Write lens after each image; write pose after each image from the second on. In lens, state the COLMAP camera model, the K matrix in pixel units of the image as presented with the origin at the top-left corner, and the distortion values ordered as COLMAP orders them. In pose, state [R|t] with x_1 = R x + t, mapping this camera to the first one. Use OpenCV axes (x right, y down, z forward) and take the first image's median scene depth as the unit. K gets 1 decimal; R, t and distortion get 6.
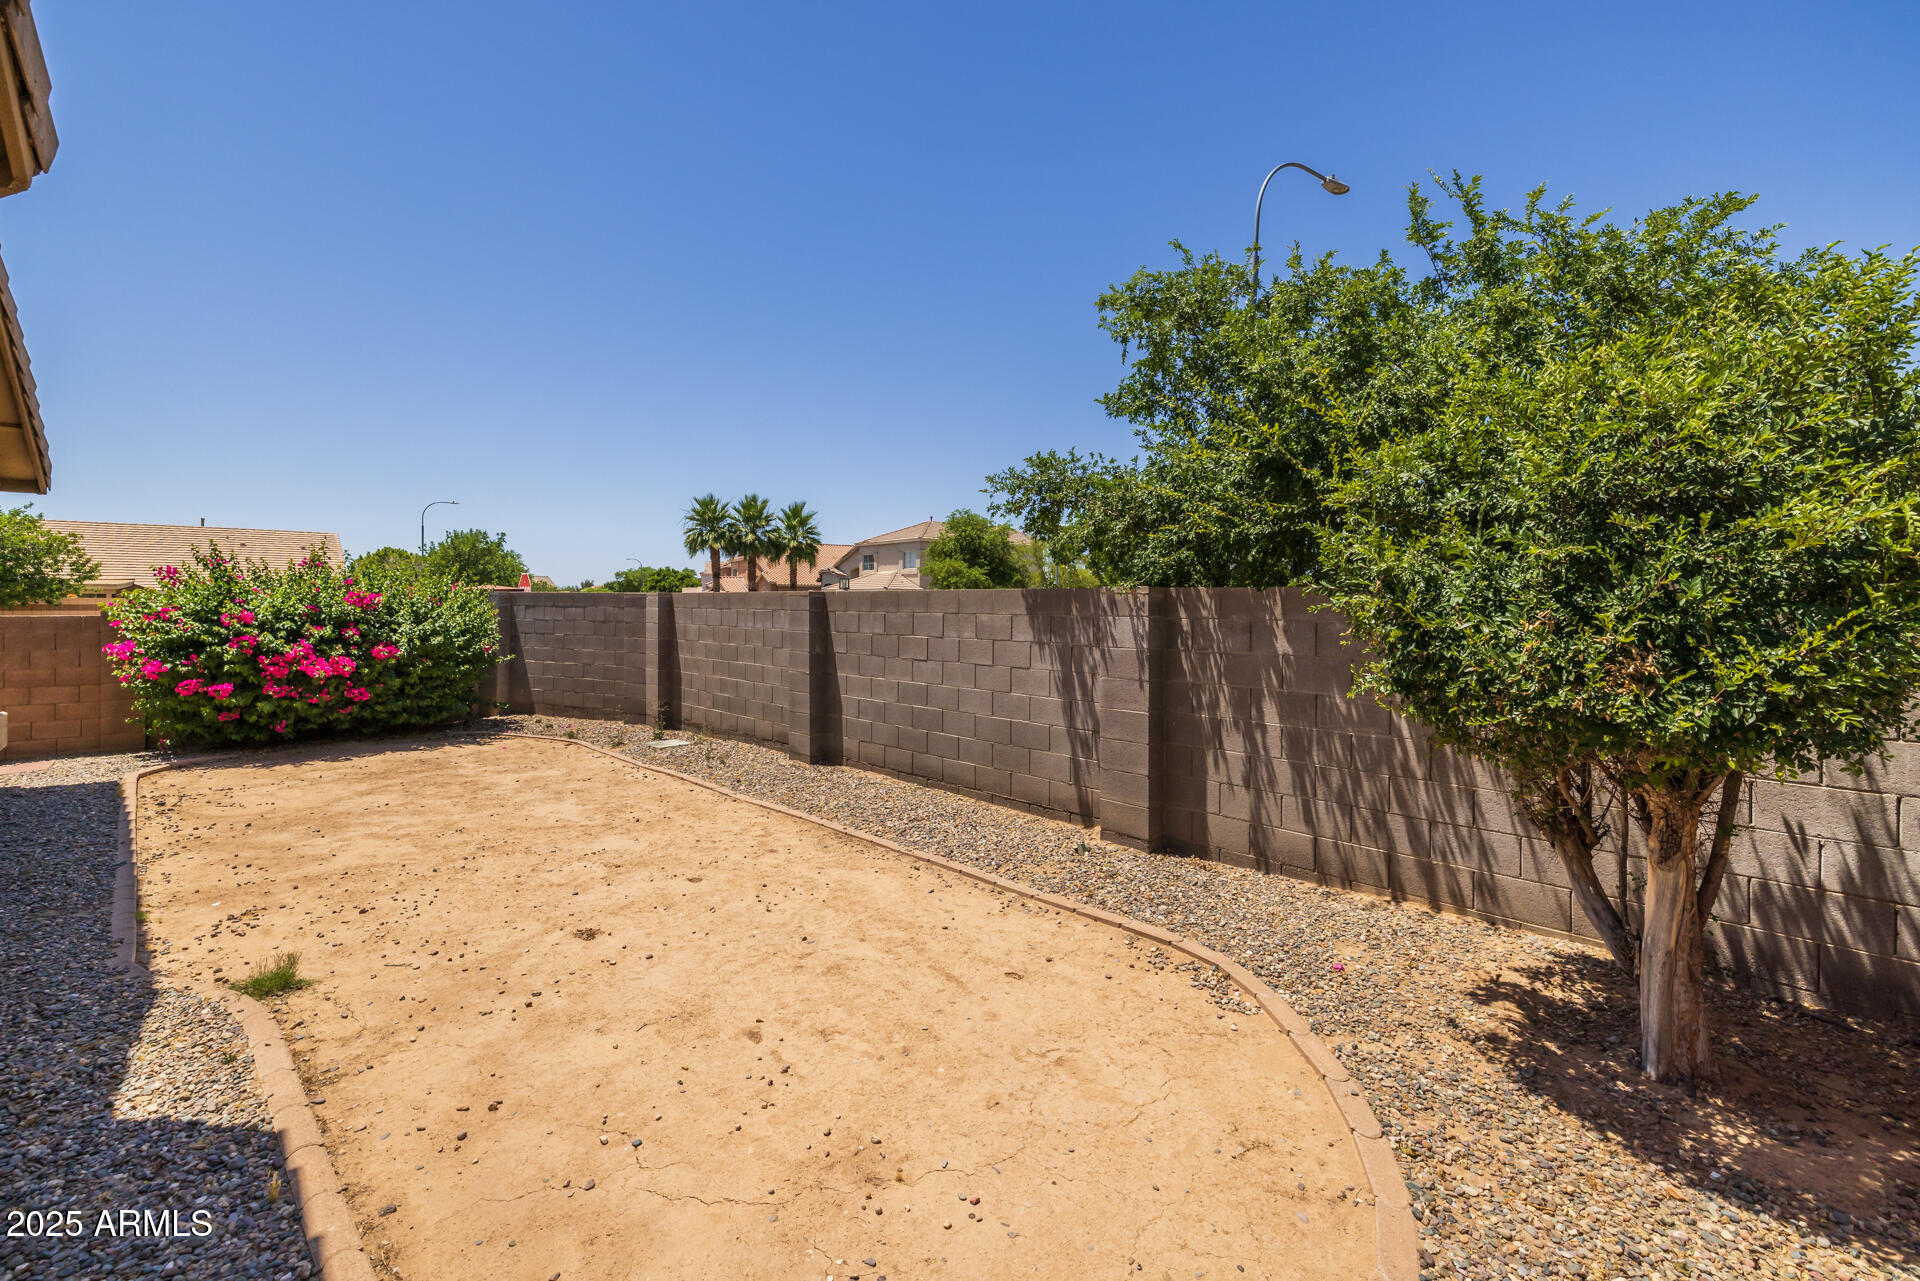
lens RADIAL K [[836.6, 0, 970.6], [0, 836.6, 626.6], [0, 0, 1]] dist [-0.000687, 0.000258]
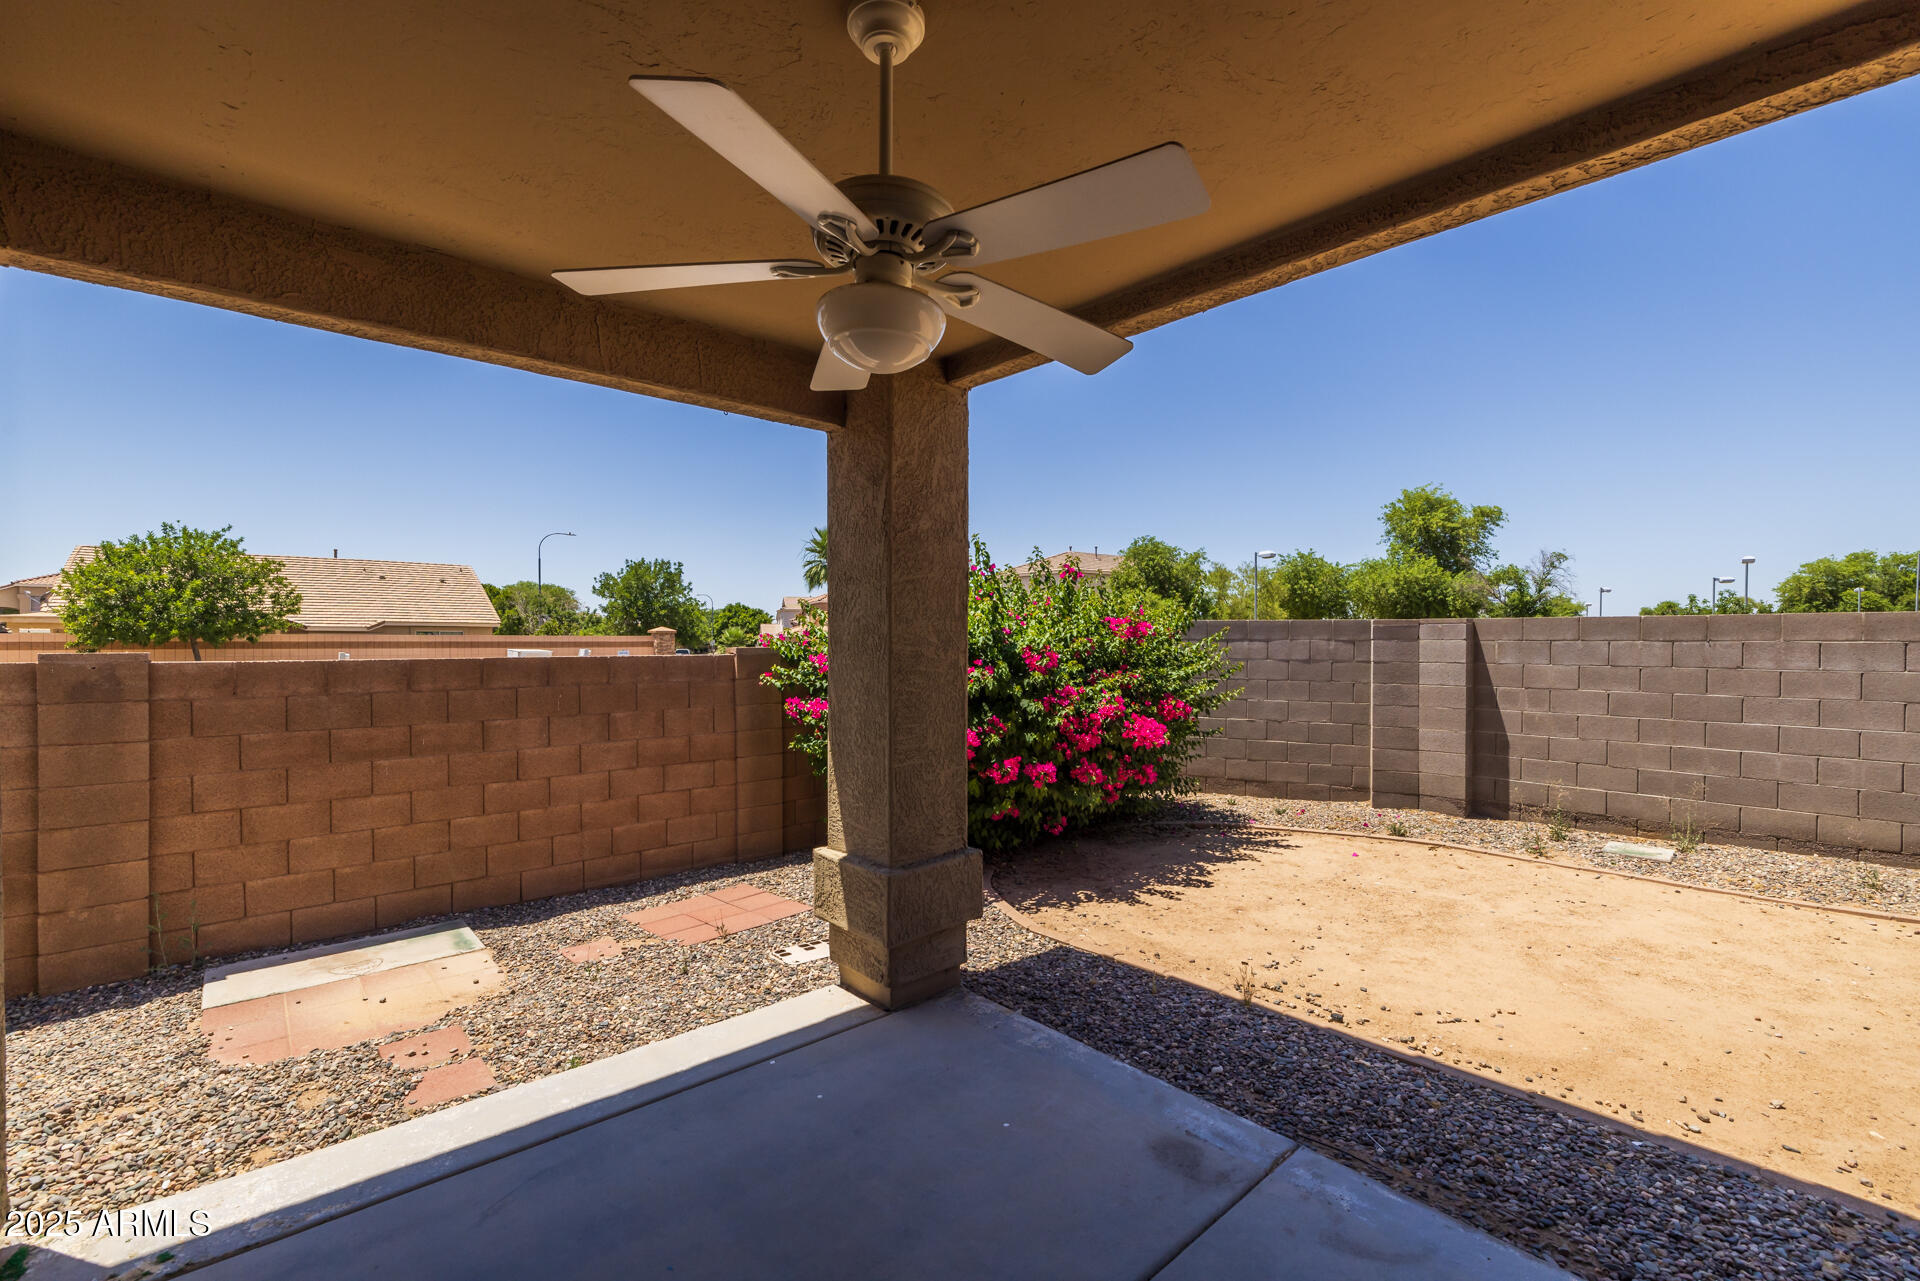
lens RADIAL K [[834.7, 0, 960.0], [0, 834.7, 640.5], [0, 0, 1]] dist [0.000198, -0.000103]
pose [[0.999970, -0.003044, -0.007057, -0.368064], [0.002850, 0.999619, -0.027442, -0.002402], [0.007138, 0.027422, 0.999598, 0.145688]]
